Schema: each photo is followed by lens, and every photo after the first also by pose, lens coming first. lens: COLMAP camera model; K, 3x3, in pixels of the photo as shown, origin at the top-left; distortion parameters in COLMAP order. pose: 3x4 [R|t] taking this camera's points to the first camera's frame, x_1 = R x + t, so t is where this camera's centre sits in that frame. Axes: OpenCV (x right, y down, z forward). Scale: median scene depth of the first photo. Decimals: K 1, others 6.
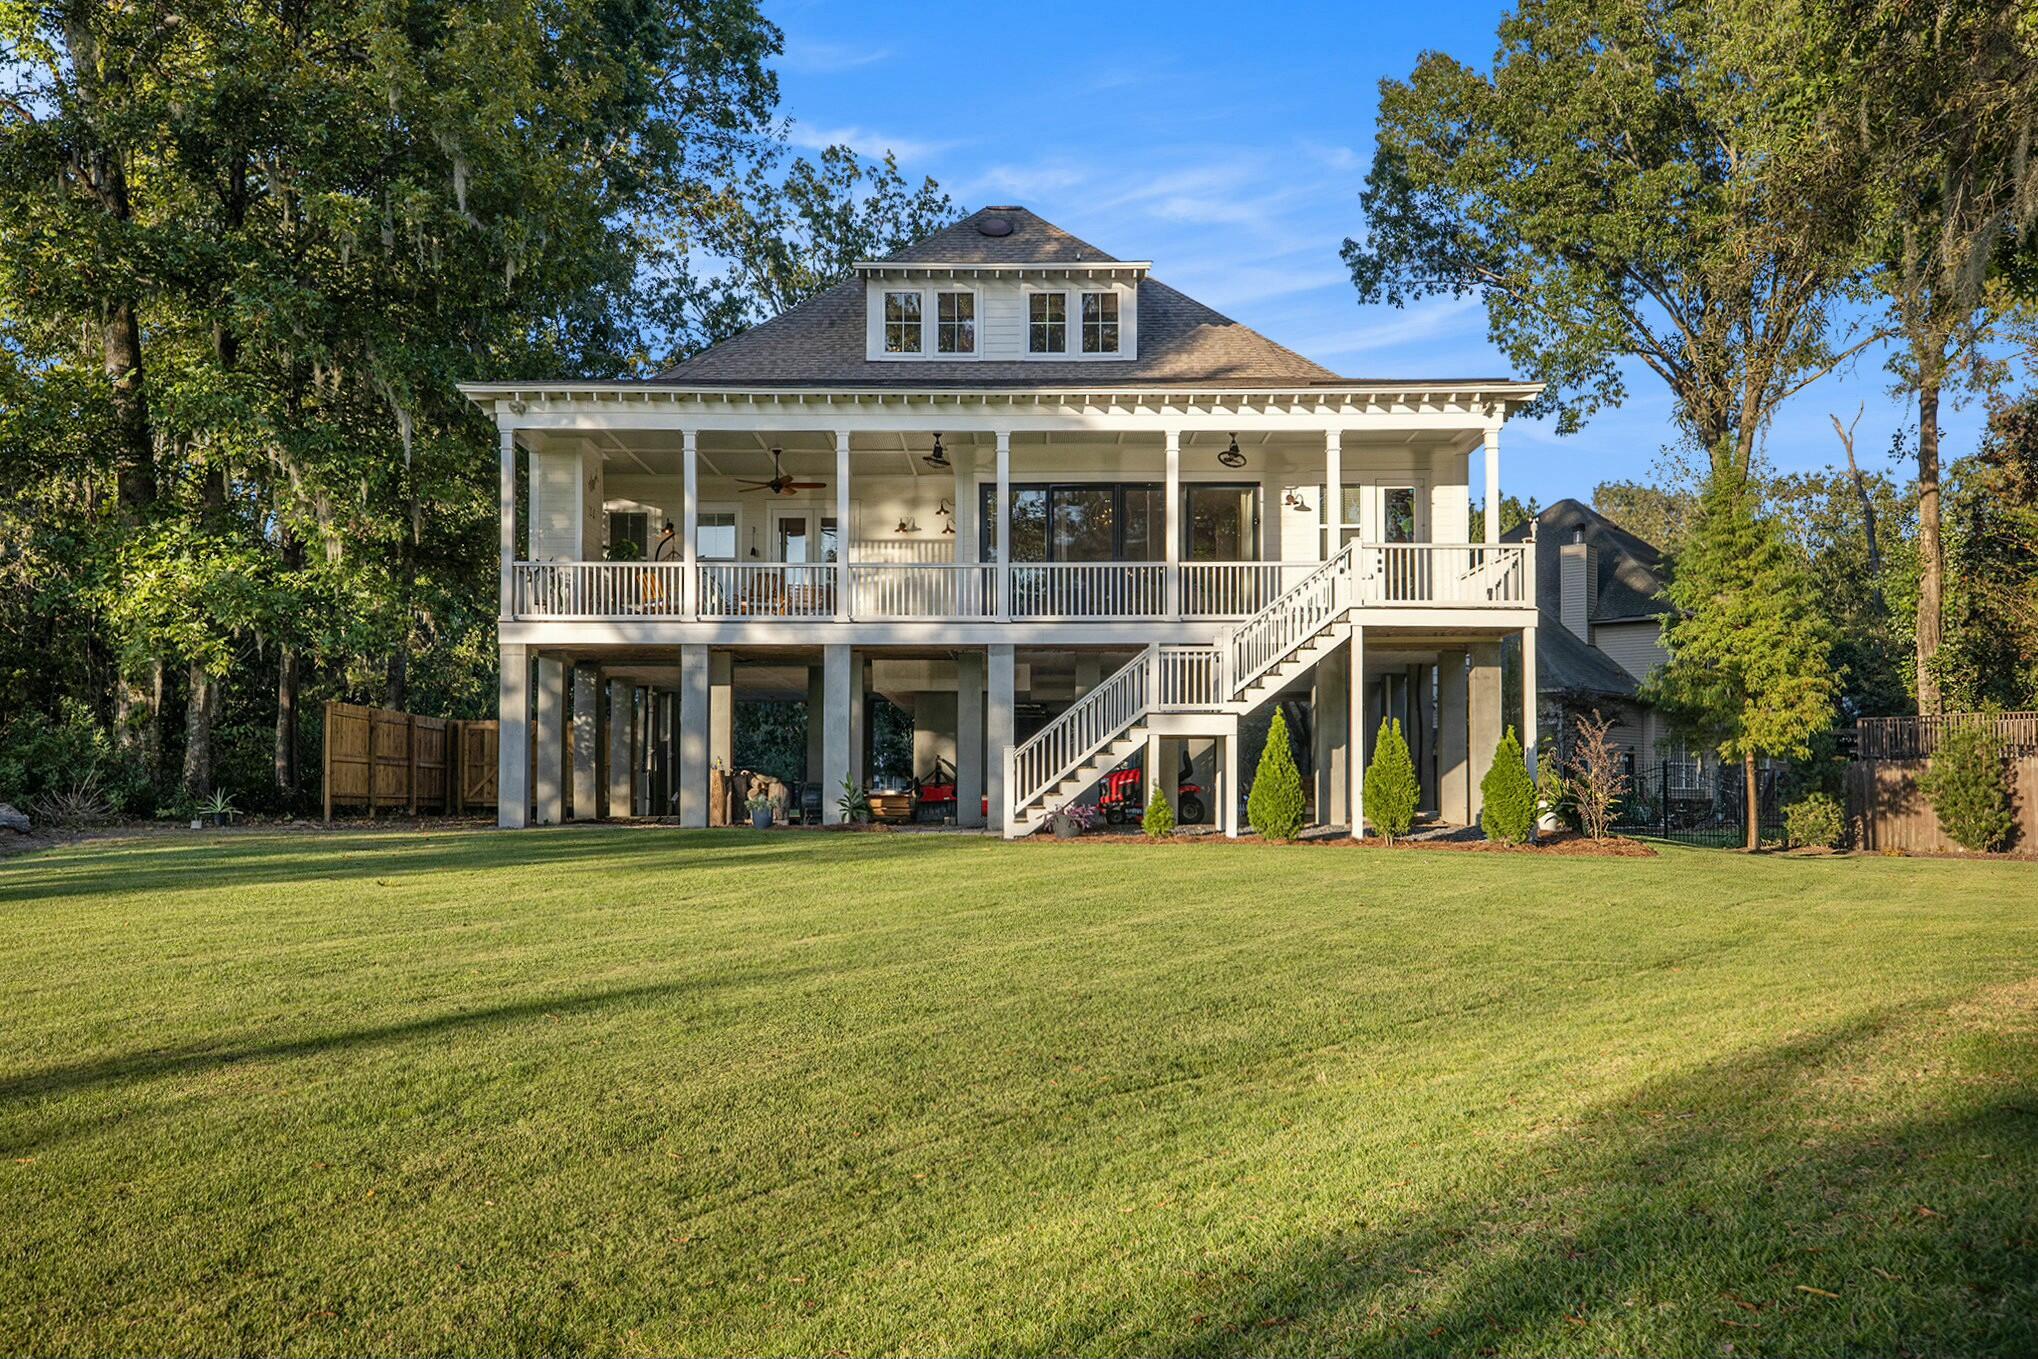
lens RADIAL K [[1974.4, 0, 1023.4], [0, 1974.4, 720.8], [0, 0, 1]] dist [0.123416, 0.007651]
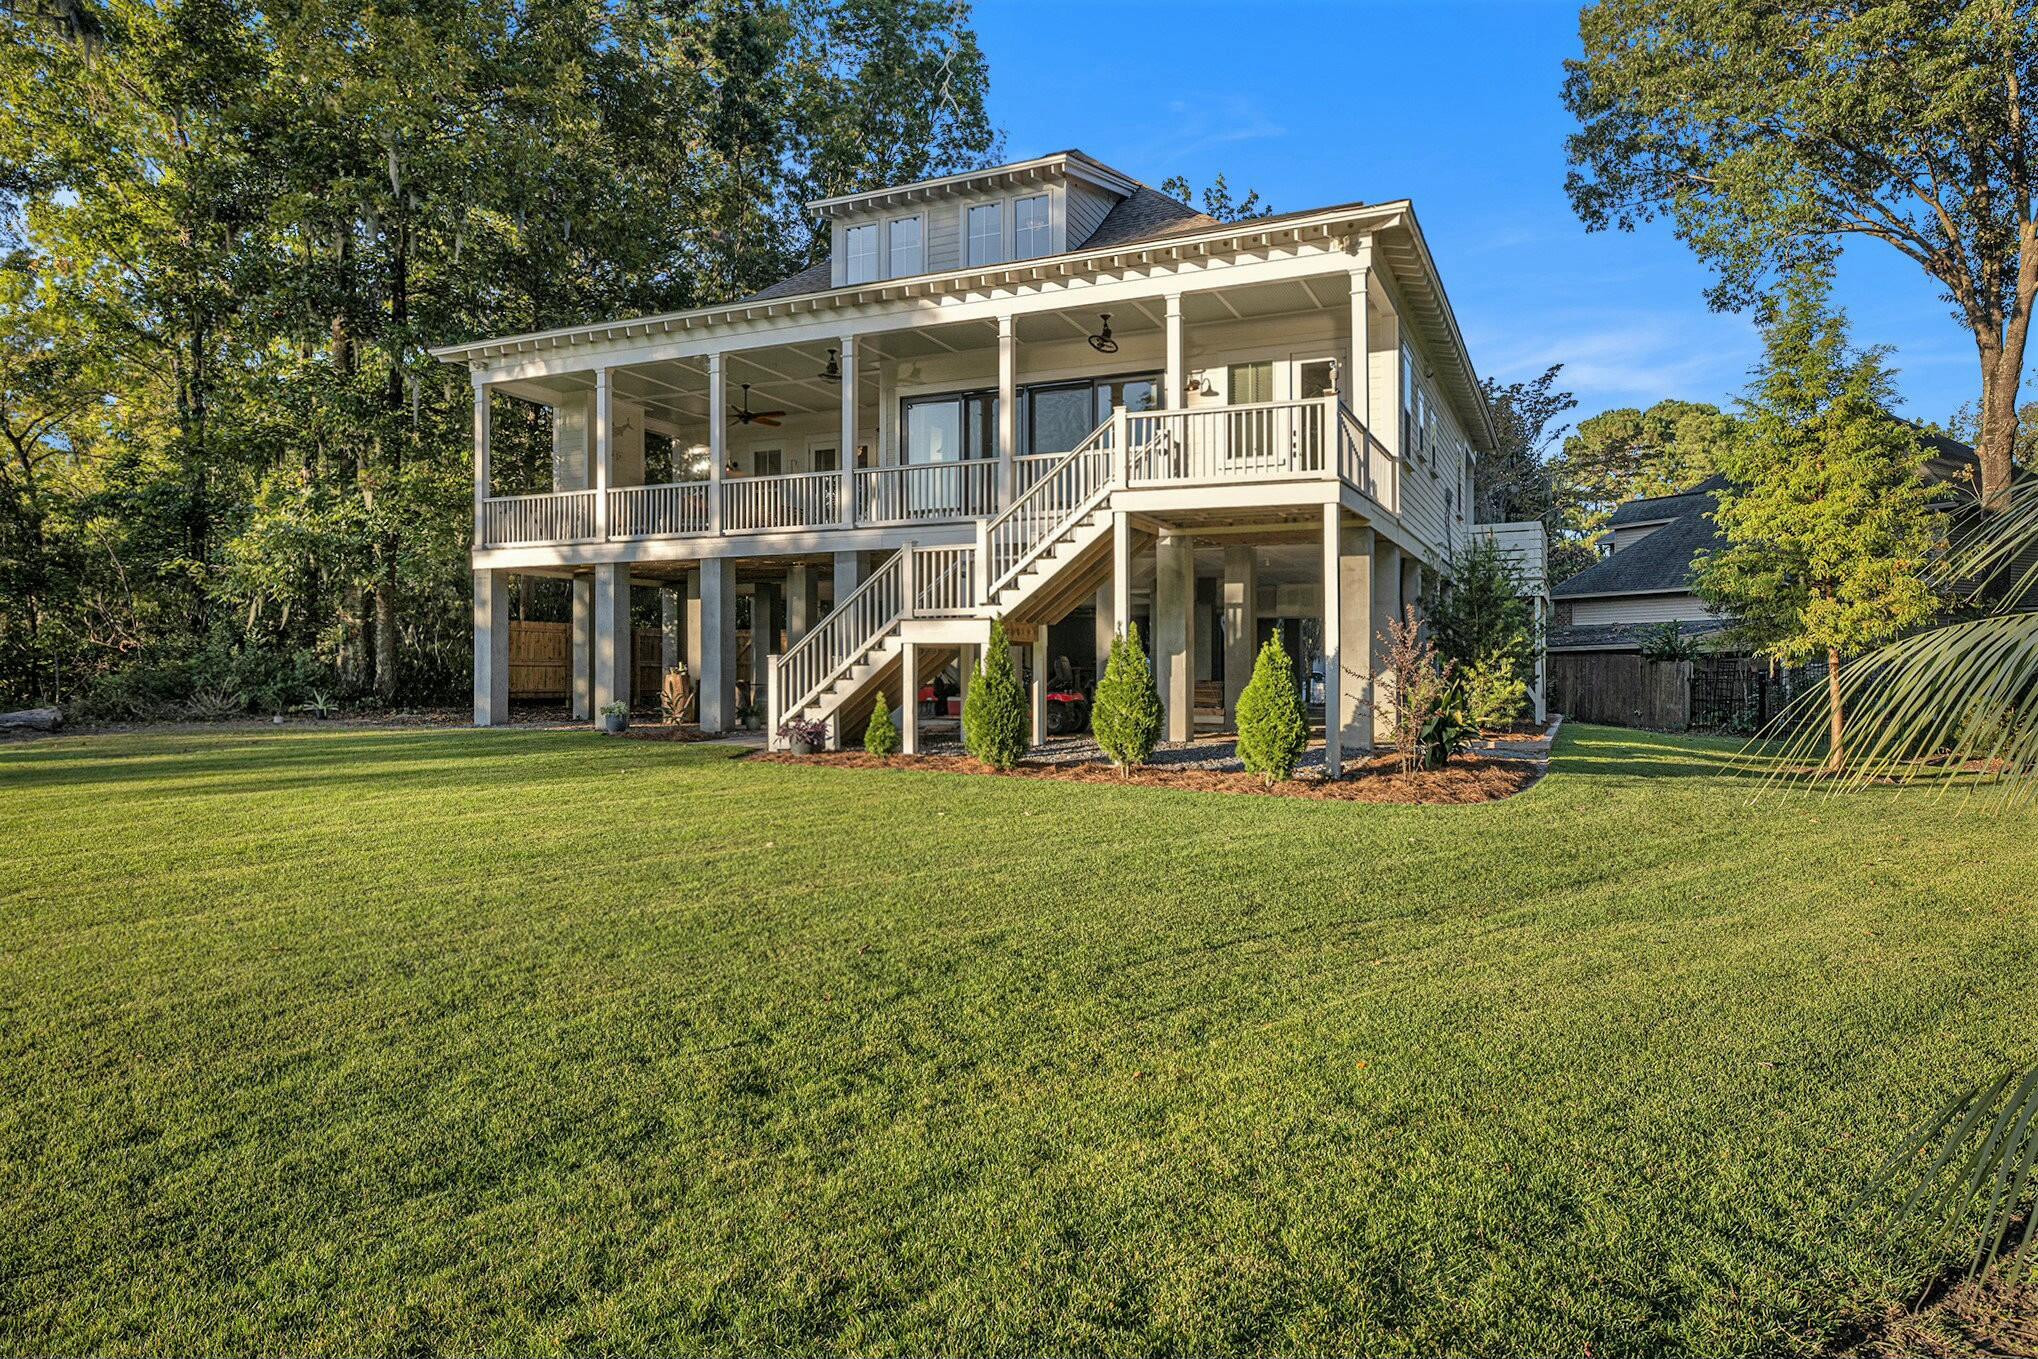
lens RADIAL K [[1238.4, 0, 1019.0], [0, 1238.4, 679.5], [0, 0, 1]] dist [0.001077, 0.023911]
pose [[0.906061, 0.004032, -0.423127, 0.331443], [0.014869, 0.999034, 0.041358, 0.000743], [0.422885, -0.043764, 0.905126, 0.472313]]
